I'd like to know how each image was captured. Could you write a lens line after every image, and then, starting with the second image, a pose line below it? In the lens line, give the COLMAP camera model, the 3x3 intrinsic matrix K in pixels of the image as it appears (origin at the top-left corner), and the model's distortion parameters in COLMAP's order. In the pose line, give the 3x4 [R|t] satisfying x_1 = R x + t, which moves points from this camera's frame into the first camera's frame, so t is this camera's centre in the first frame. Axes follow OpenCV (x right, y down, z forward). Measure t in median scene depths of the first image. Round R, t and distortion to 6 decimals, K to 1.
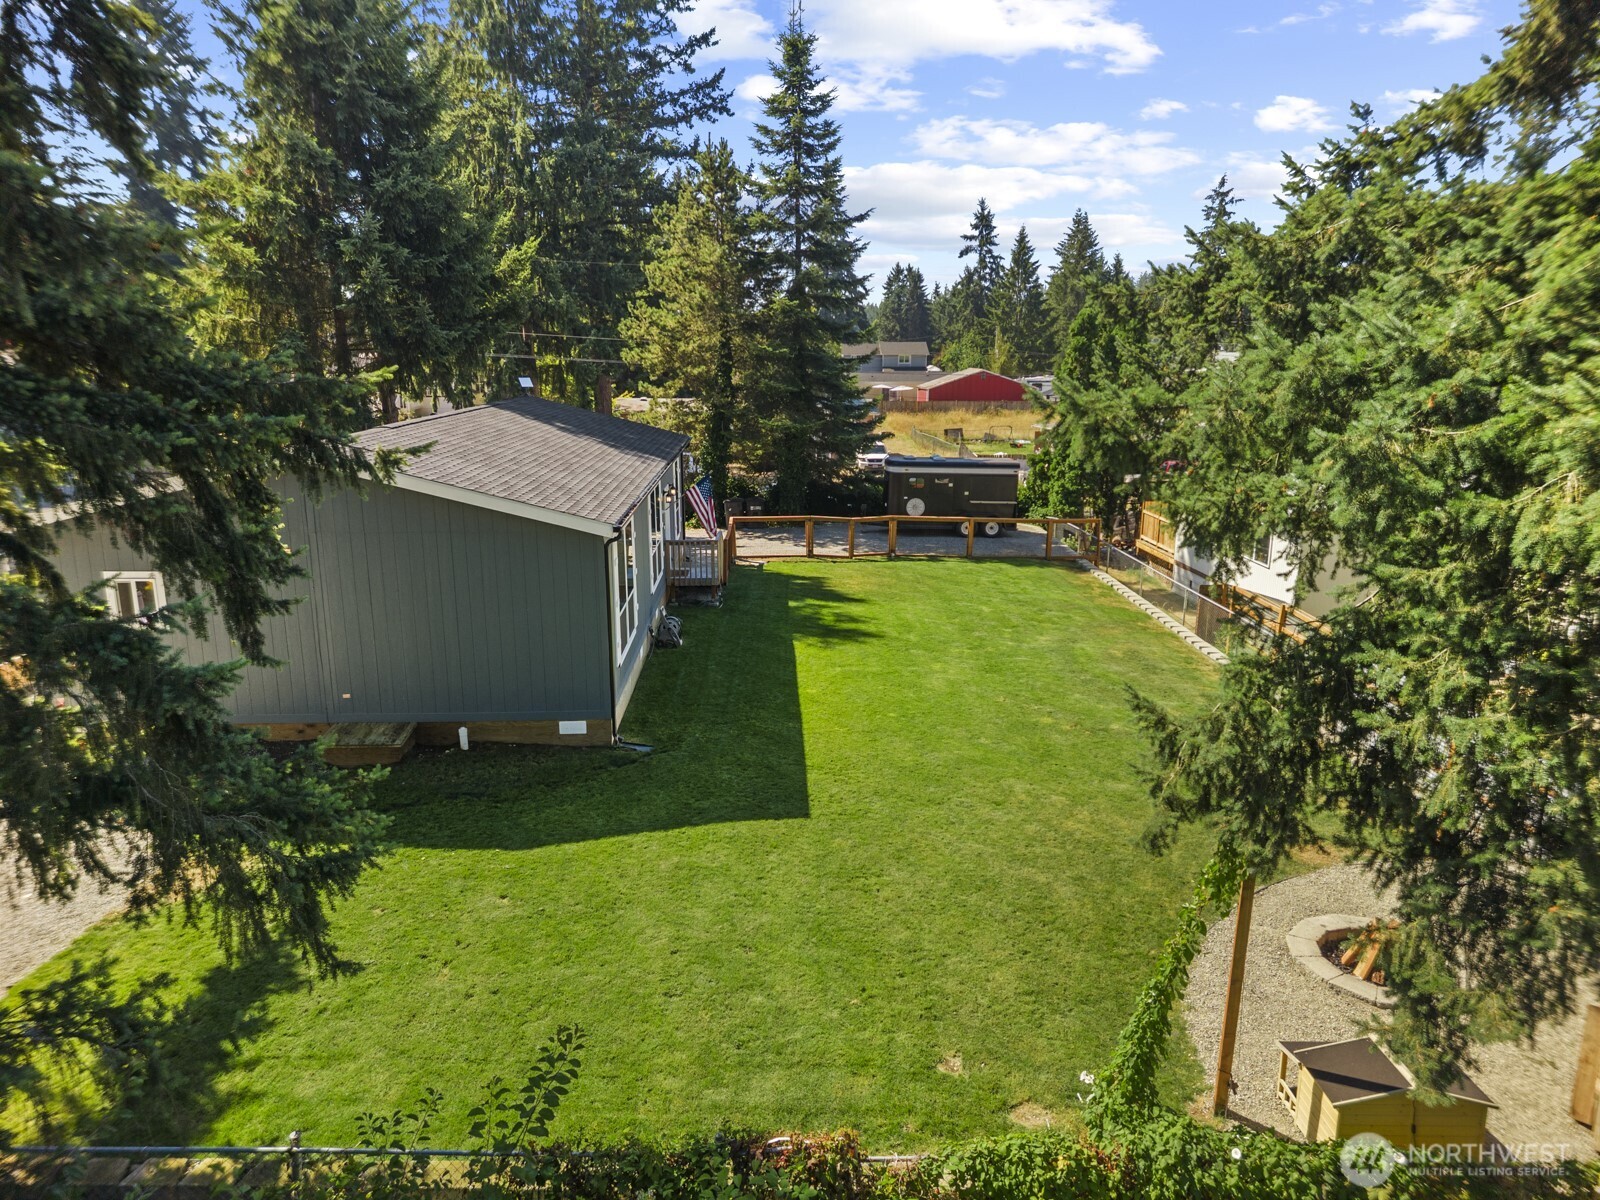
lens RADIAL K [[1124.3, 0, 806.3], [0, 1124.3, 593.4], [0, 0, 1]] dist [0.017298, -0.001462]
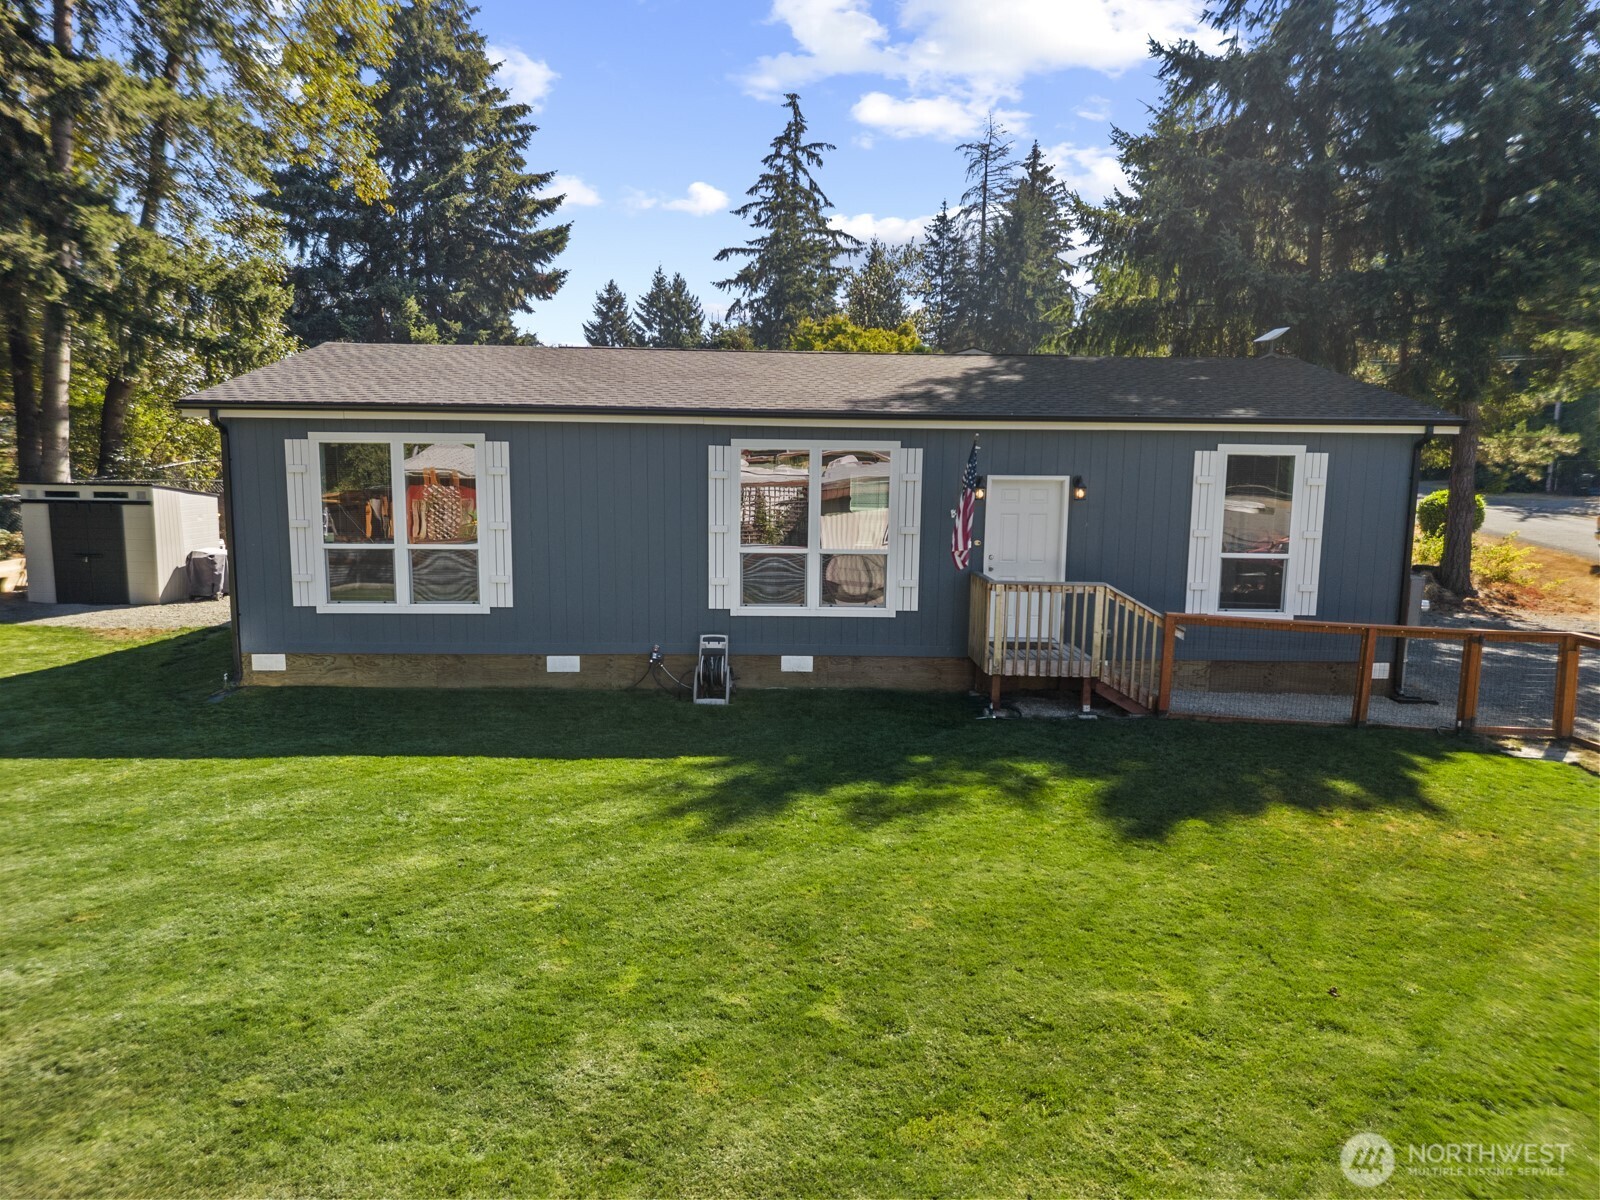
lens RADIAL K [[1124.3, 0, 806.3], [0, 1124.3, 593.4], [0, 0, 1]] dist [0.017298, -0.001462]
pose [[-0.020958, 0.143815, -0.989383, 0.419463], [-0.228668, 0.962679, 0.144777, -0.099467], [0.973279, 0.229274, 0.012710, 0.947826]]
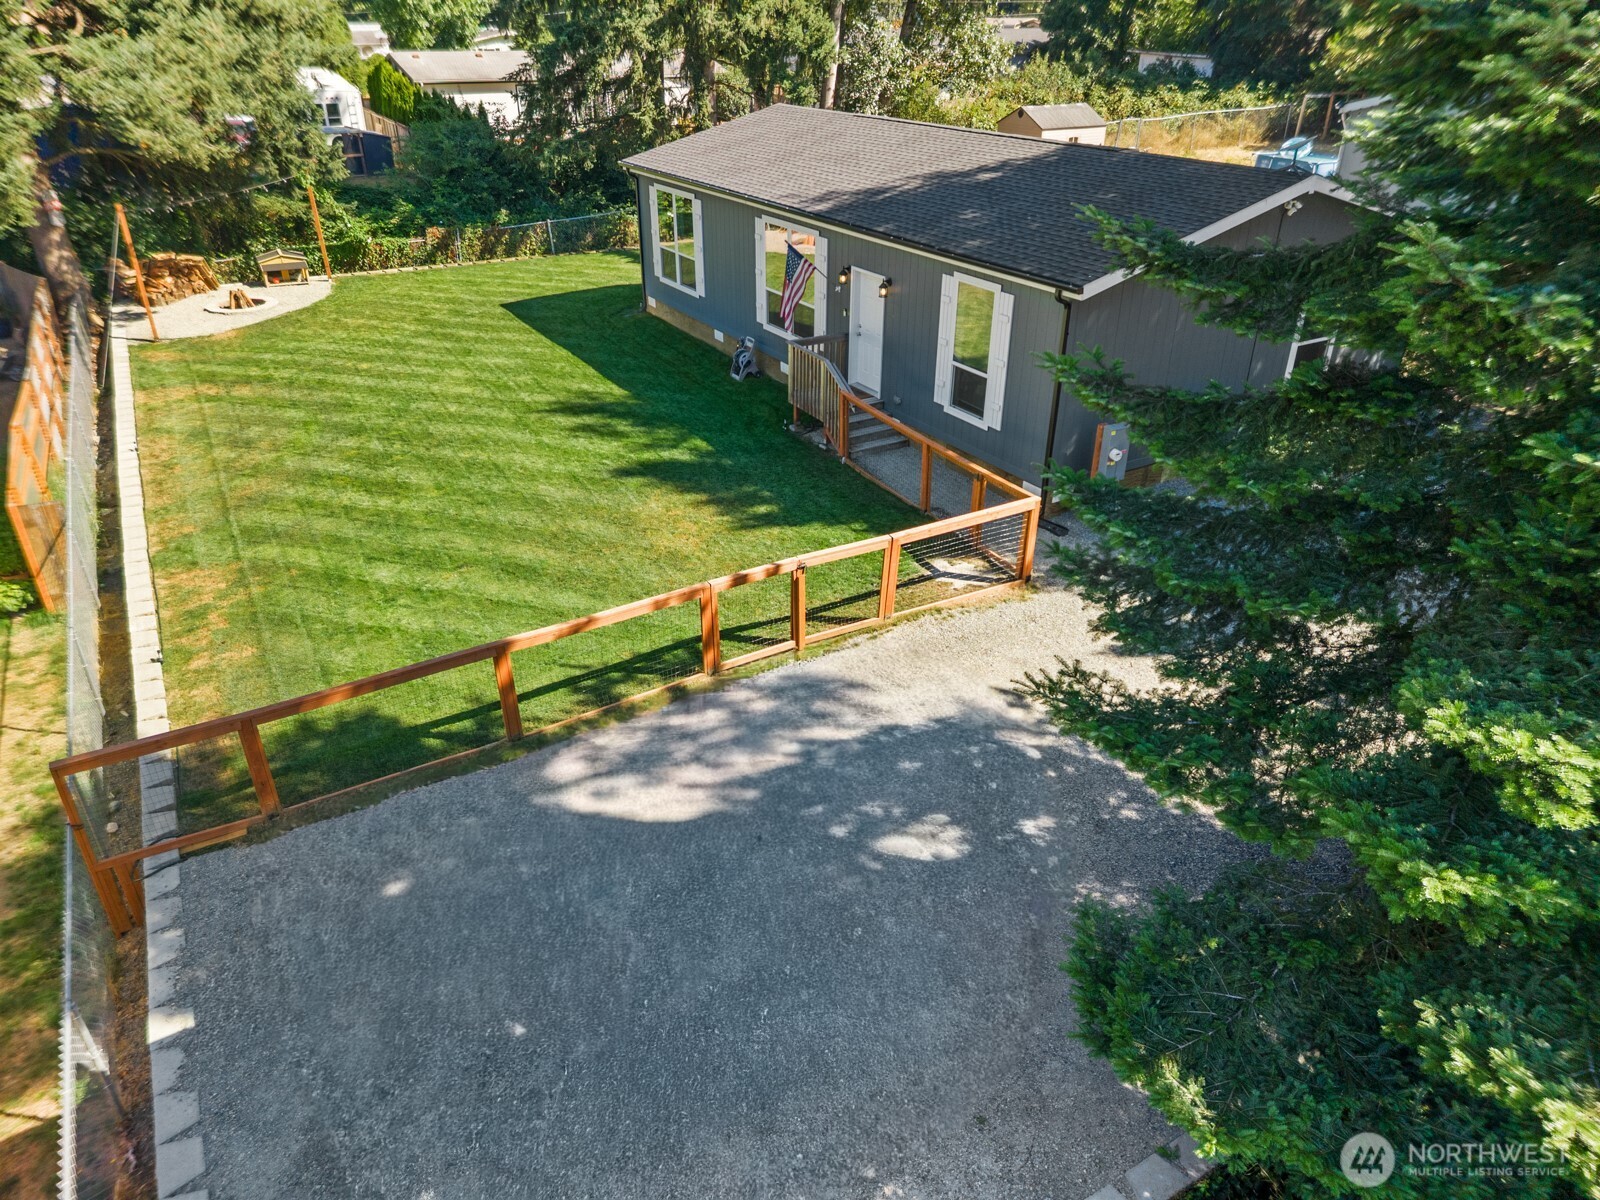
lens RADIAL K [[1124.3, 0, 806.3], [0, 1124.3, 593.4], [0, 0, 1]] dist [0.017298, -0.001462]
pose [[-0.869642, 0.204773, -0.449211, 0.292431], [-0.132070, 0.780256, 0.611357, -0.392854], [0.475689, 0.590989, -0.651500, 1.656782]]
